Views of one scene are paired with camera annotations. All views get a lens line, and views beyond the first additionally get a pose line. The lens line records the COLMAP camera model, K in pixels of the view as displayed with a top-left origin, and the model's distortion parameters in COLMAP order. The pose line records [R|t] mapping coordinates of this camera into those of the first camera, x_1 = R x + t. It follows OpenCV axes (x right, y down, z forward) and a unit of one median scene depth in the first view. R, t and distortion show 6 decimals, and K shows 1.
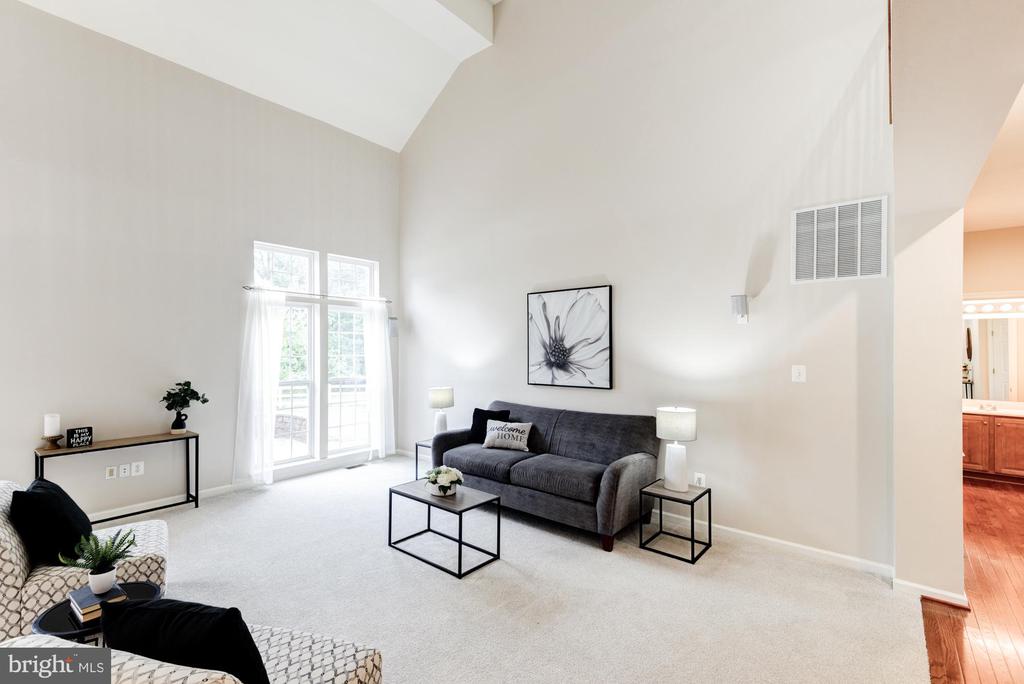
lens RADIAL K [[462.7, 0, 515.5], [0, 462.7, 345.2], [0, 0, 1]] dist [0.025212, 0.000086]
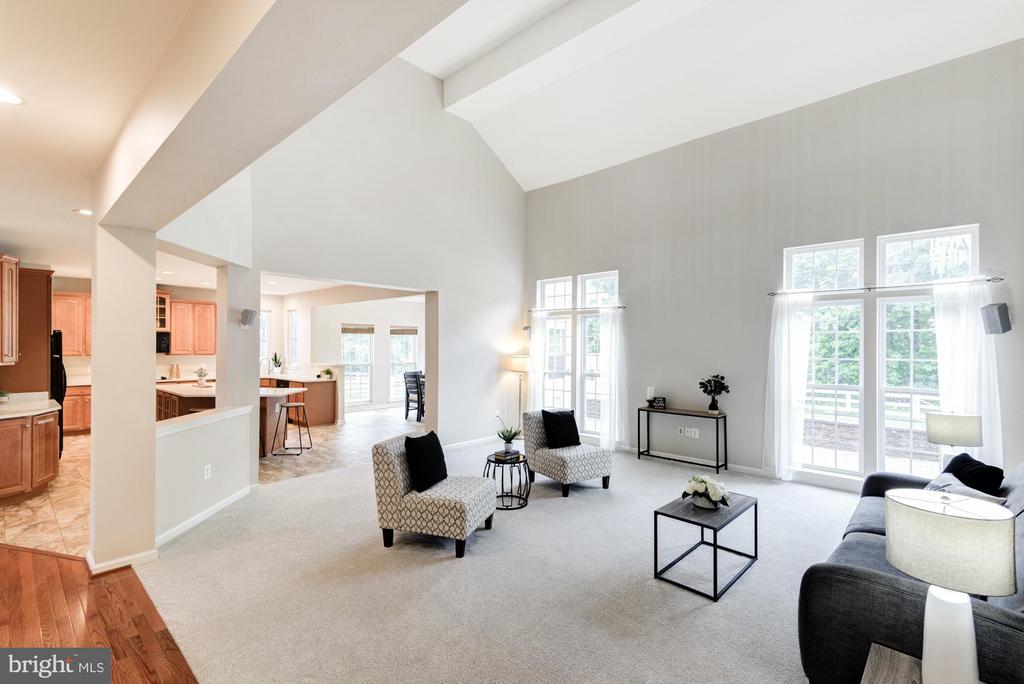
lens RADIAL K [[462.7, 0, 515.5], [0, 462.7, 345.2], [0, 0, 1]] dist [0.025212, 0.000086]
pose [[-0.067826, -0.013049, -0.997612, 0.610409], [-0.007892, 0.999890, -0.012542, 0.016704], [0.997666, 0.007022, -0.067921, 0.525455]]
